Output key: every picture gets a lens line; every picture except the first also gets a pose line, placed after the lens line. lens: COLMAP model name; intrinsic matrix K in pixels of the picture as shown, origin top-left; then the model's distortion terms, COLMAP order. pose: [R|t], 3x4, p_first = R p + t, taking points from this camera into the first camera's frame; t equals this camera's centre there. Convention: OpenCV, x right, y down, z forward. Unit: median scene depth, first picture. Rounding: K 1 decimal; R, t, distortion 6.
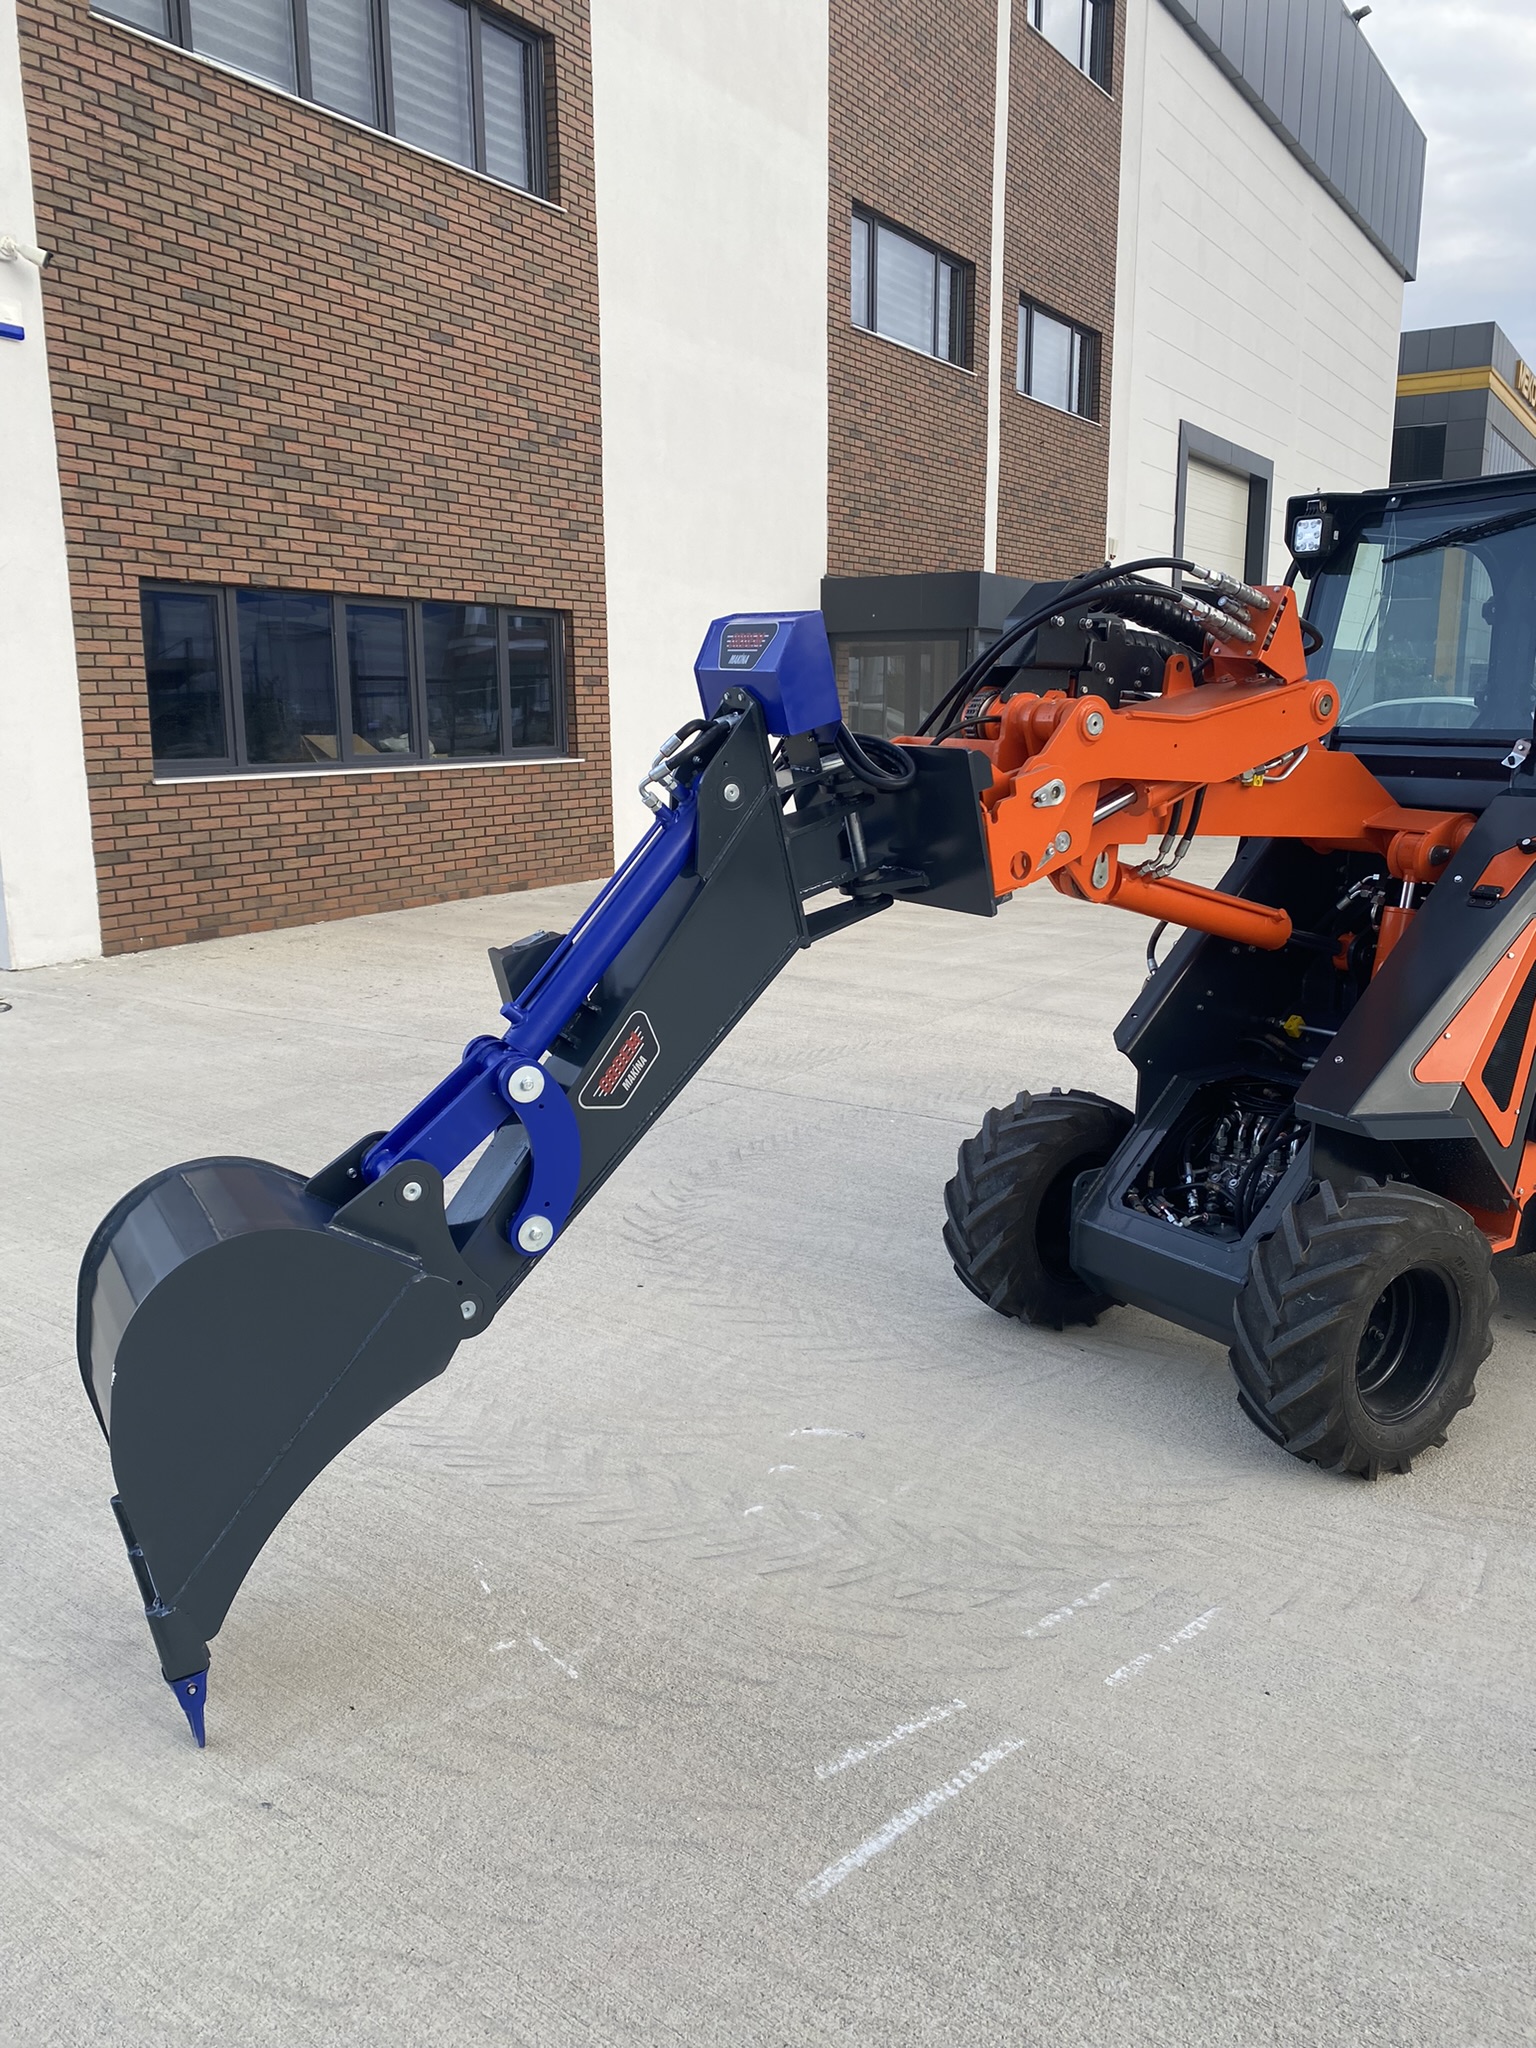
lens RADIAL K [[1560.6, 0, 773.7], [0, 1560.6, 1036.0], [0, 0, 1]] dist [0.028331, -0.018100]
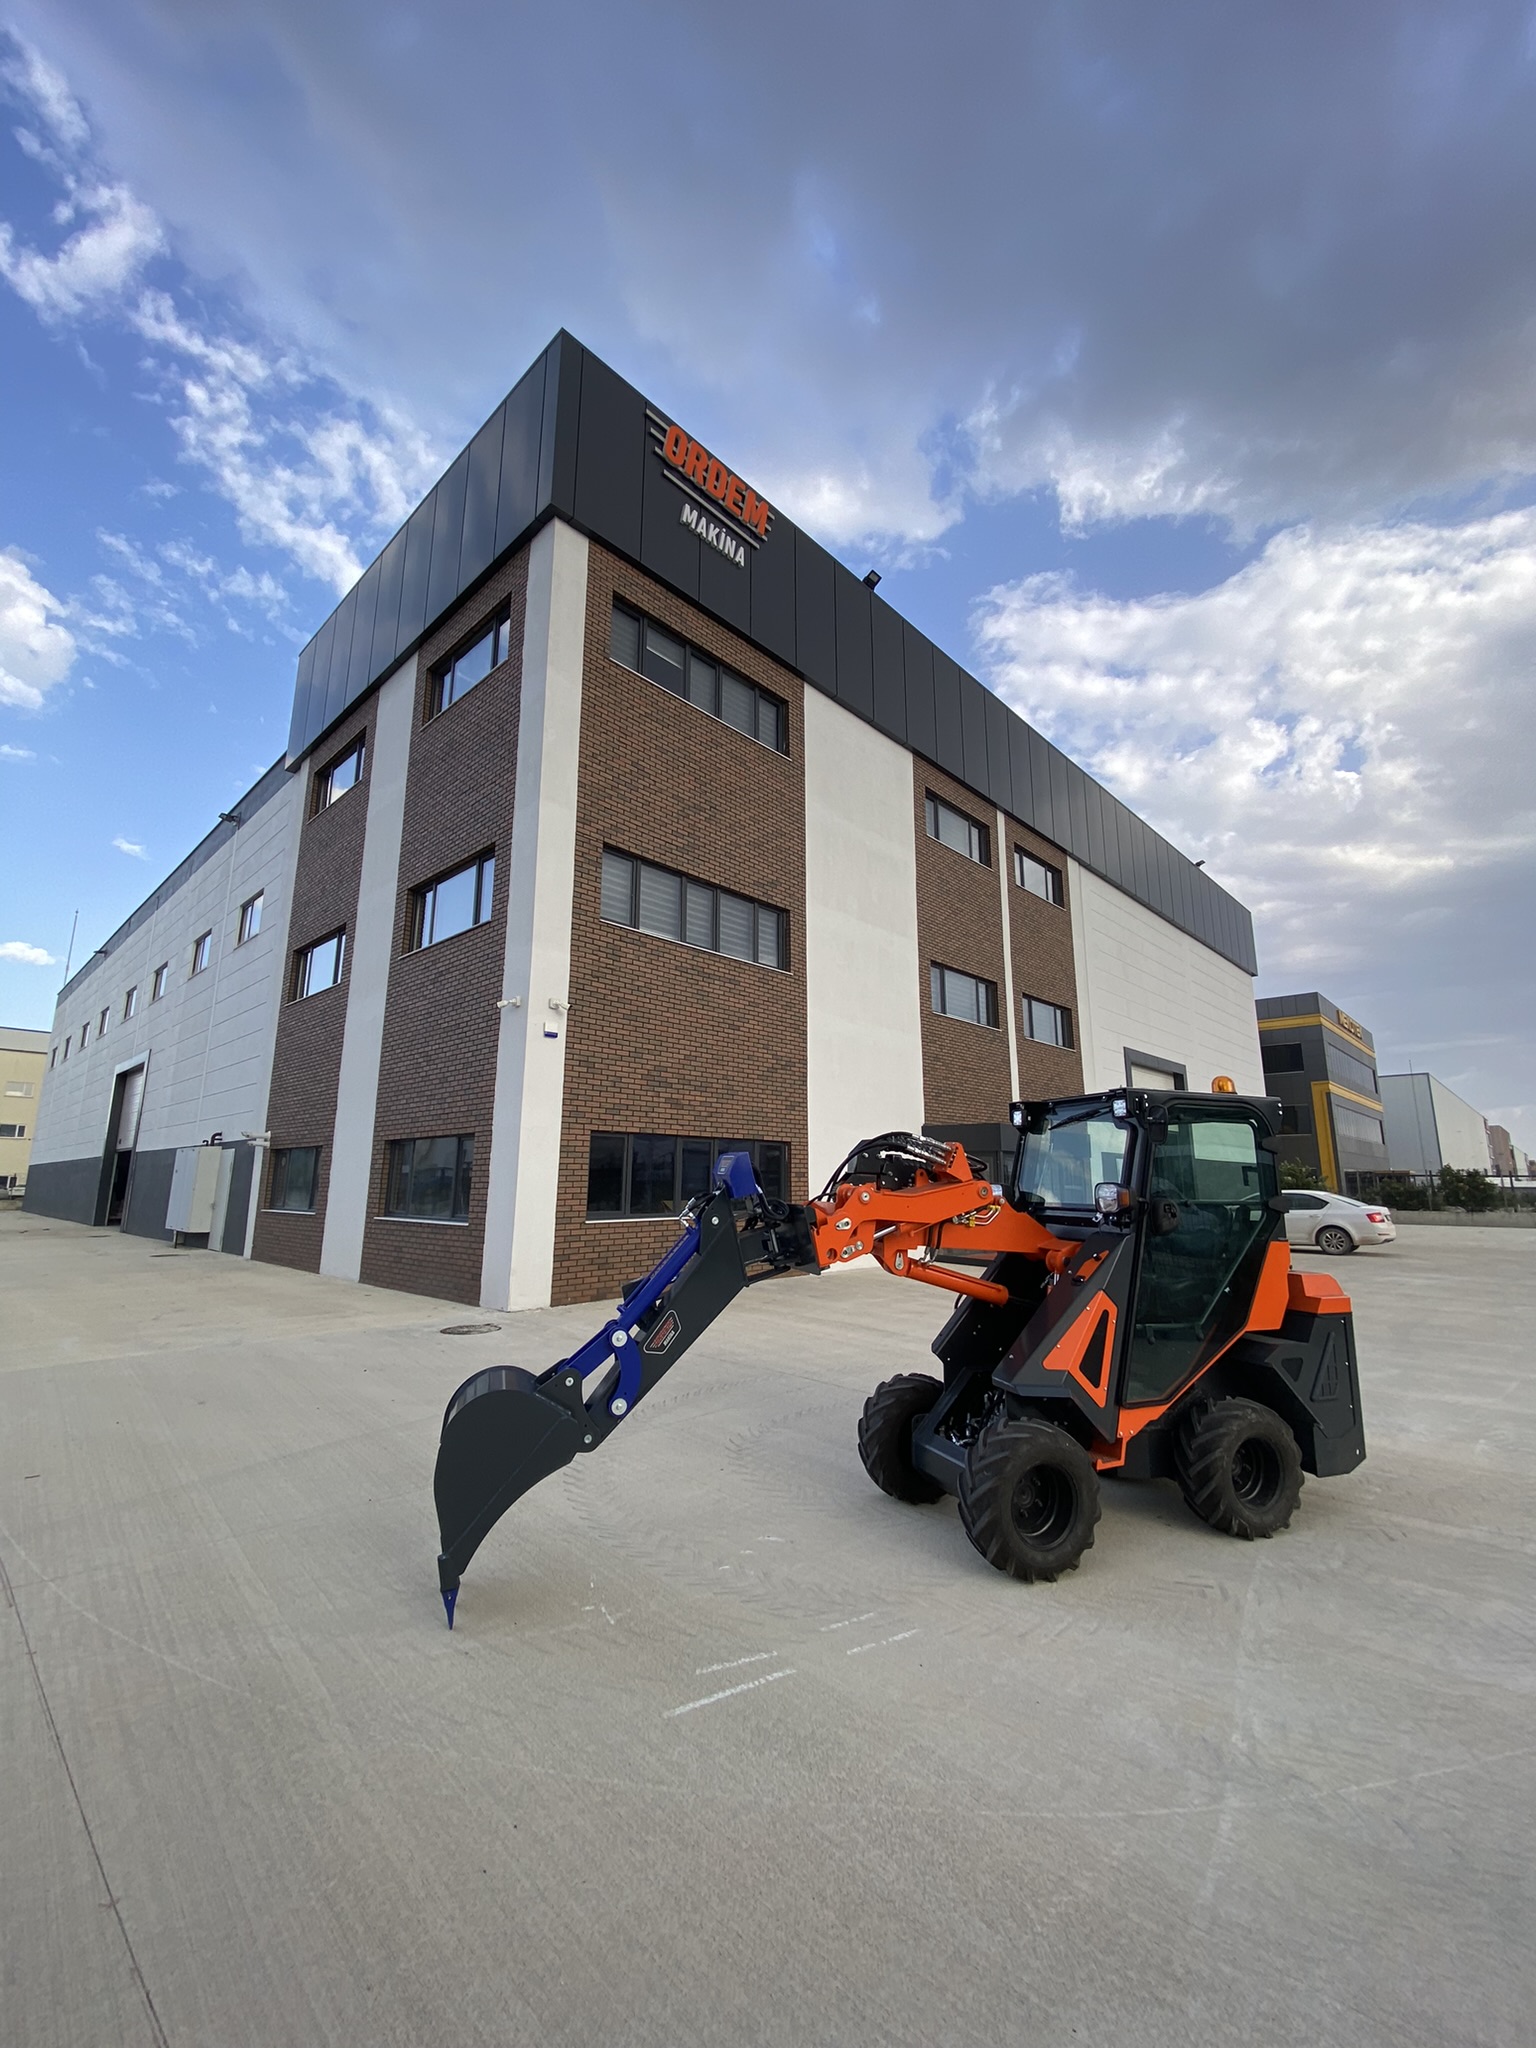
lens RADIAL K [[834.1, 0, 777.2], [0, 834.1, 1002.4], [0, 0, 1]] dist [-0.008116, -0.001337]
pose [[0.981335, -0.032260, -0.189580, 0.236462], [-0.049178, 0.910949, -0.409577, 0.048542], [0.185910, 0.411256, 0.892360, -0.251438]]
